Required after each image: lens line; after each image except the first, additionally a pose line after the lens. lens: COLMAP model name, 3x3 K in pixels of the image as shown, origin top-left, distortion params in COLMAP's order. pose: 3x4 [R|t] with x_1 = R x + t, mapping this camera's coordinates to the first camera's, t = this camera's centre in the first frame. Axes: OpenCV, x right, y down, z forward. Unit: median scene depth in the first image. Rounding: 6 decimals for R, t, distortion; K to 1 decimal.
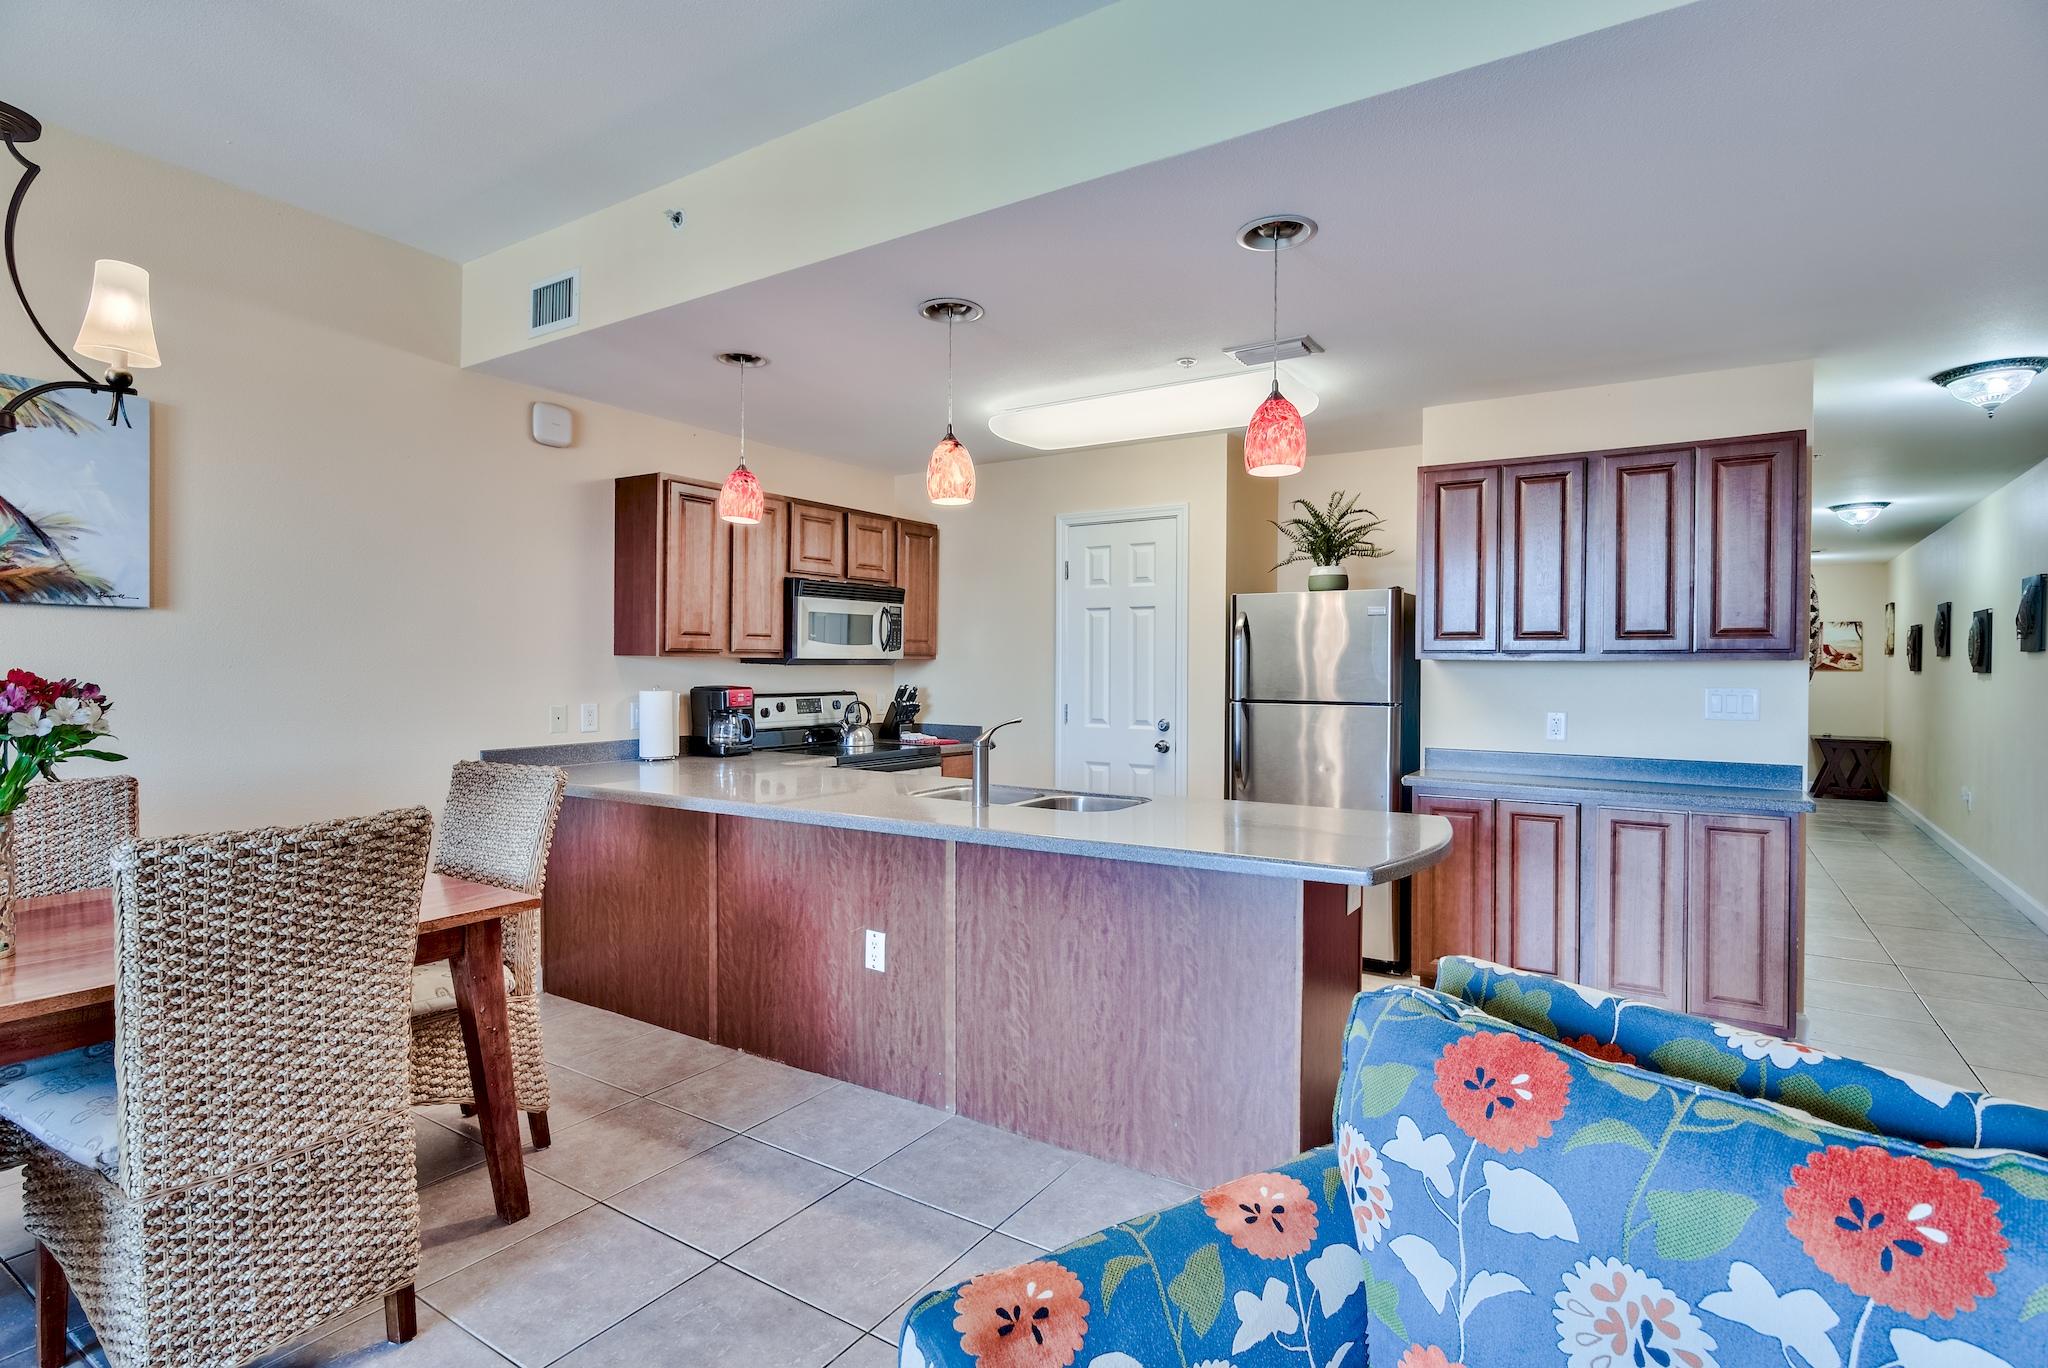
lens RADIAL K [[995.7, 0, 1041.0], [0, 995.7, 675.8], [0, 0, 1]] dist [-0.011163, 0.002267]
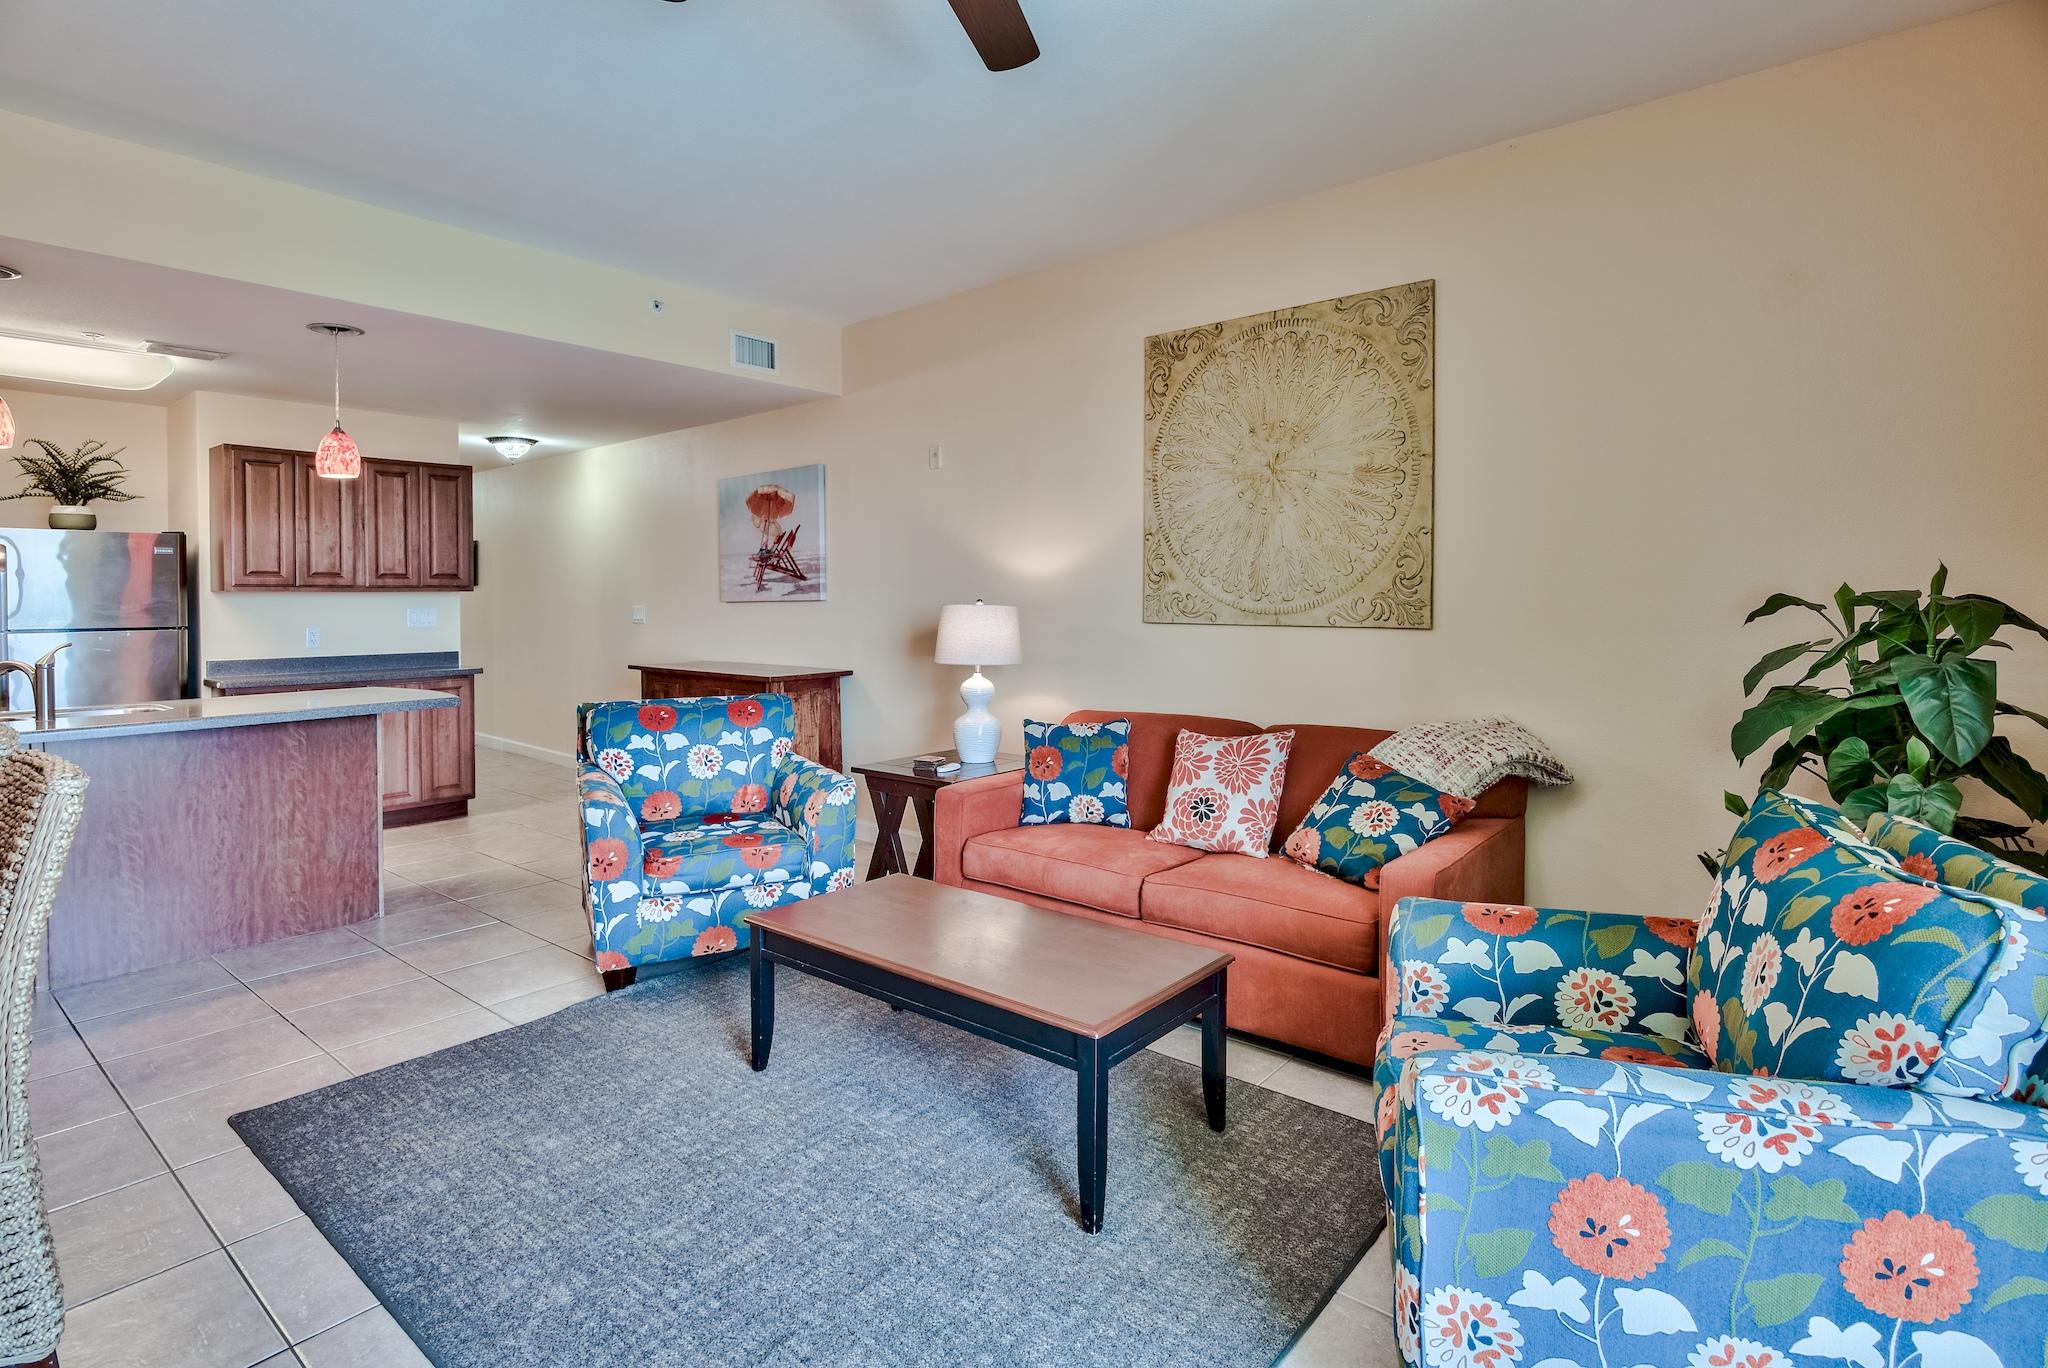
lens RADIAL K [[995.7, 0, 1015.1], [0, 995.7, 615.6], [0, 0, 1]] dist [-0.011163, 0.002267]
pose [[0.117818, -0.026357, 0.992685, -0.759844], [0.014655, 0.999585, 0.024801, -0.001682], [-0.992927, 0.011626, 0.118156, -0.175288]]
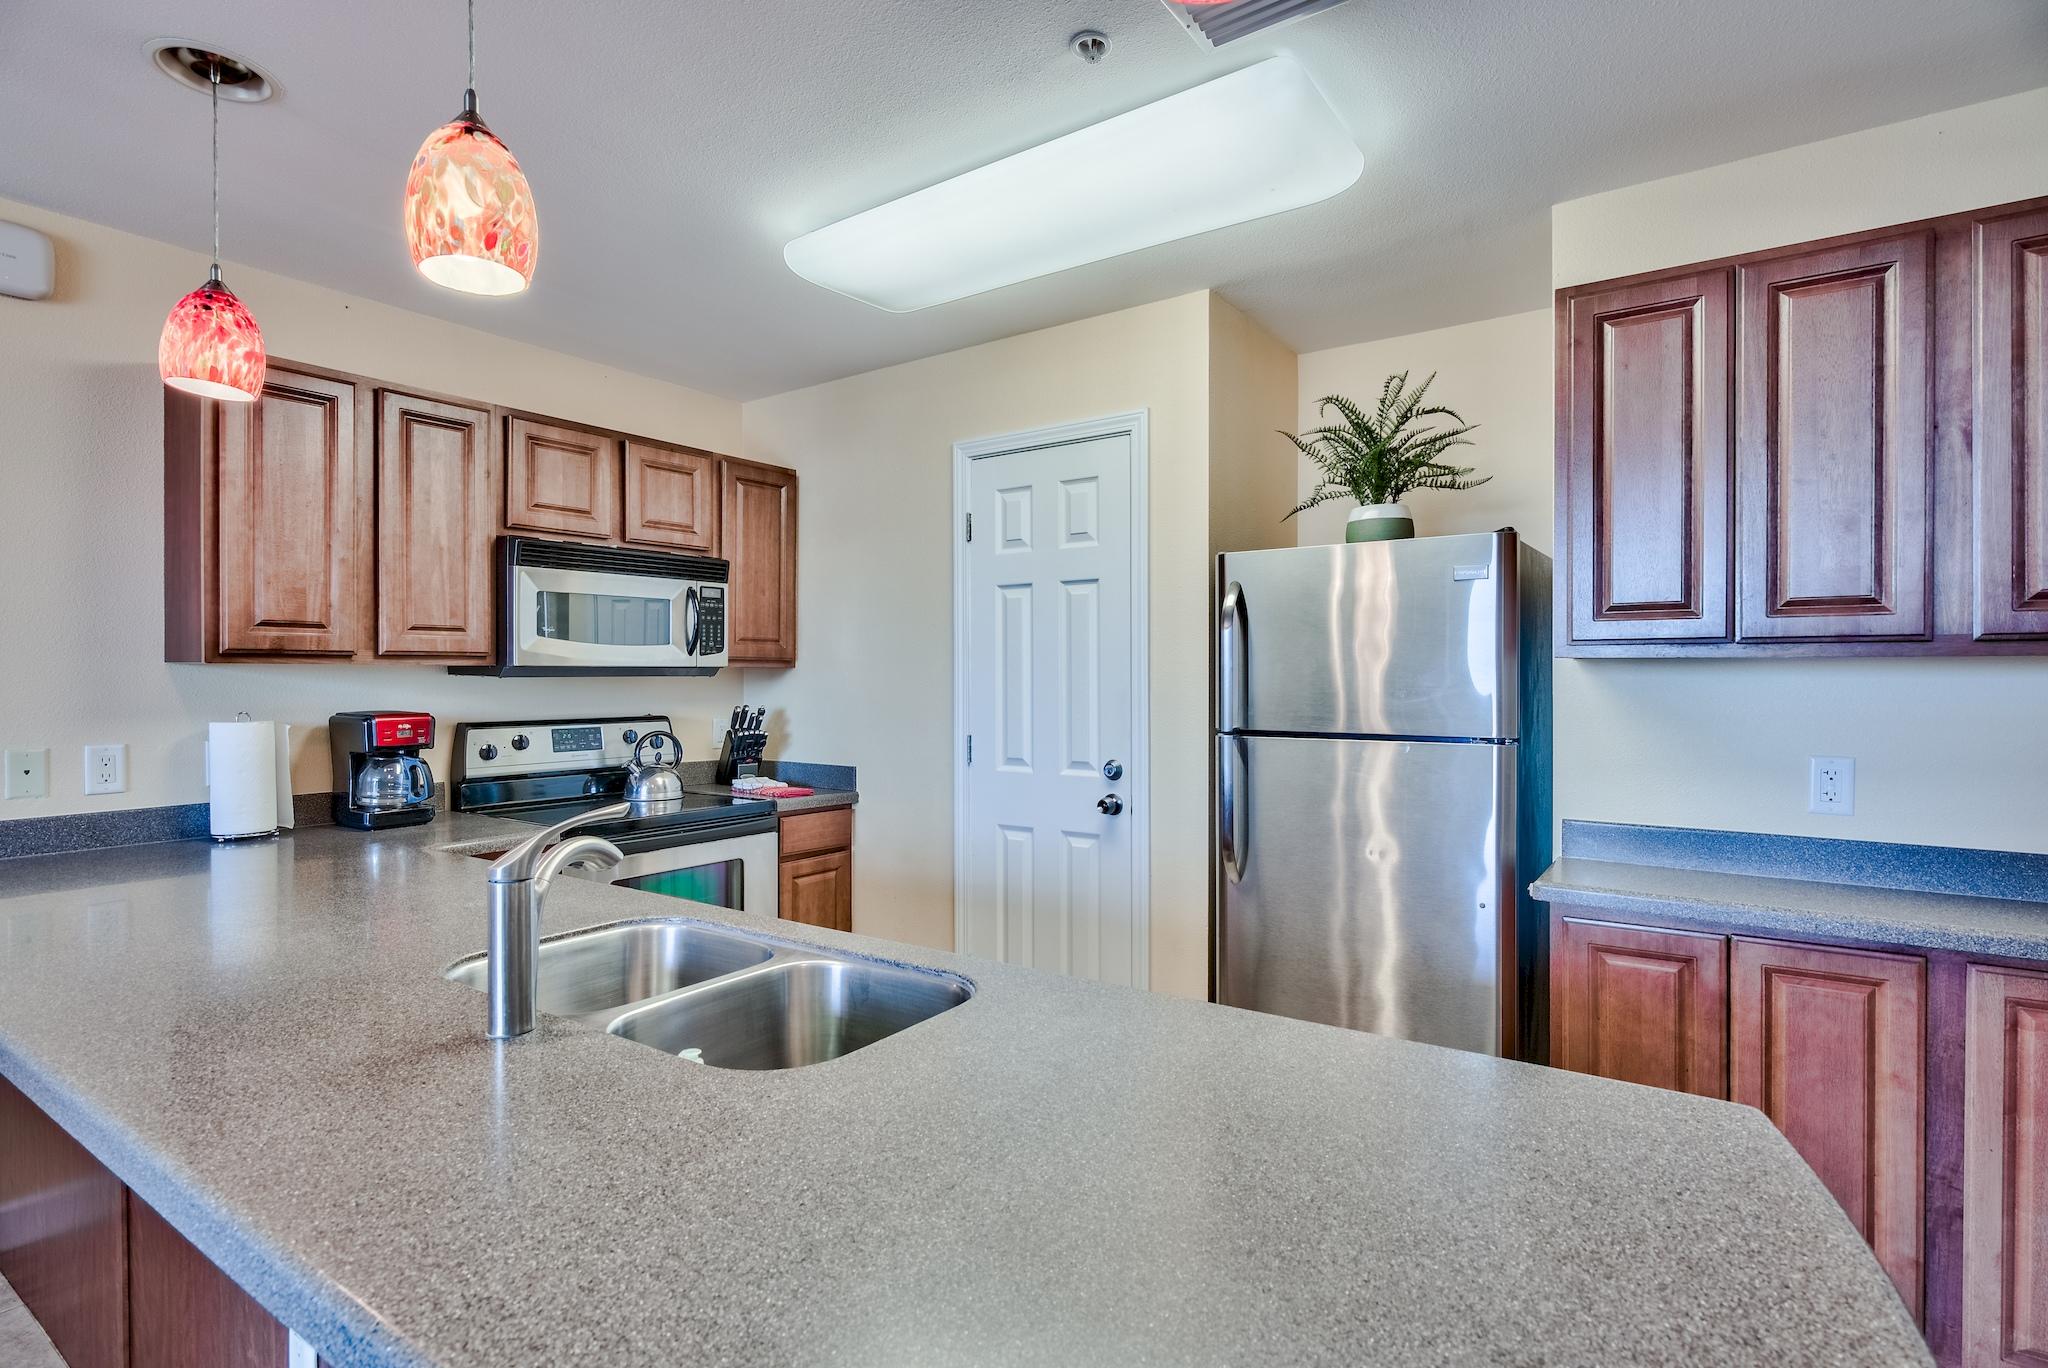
lens RADIAL K [[995.7, 0, 1035.7], [0, 995.7, 690.8], [0, 0, 1]] dist [-0.011163, 0.002267]
pose [[0.998949, -0.005258, -0.045523, 0.122146], [0.005340, 0.999984, 0.001668, -0.001160], [0.045513, -0.001909, 0.998962, 0.443831]]
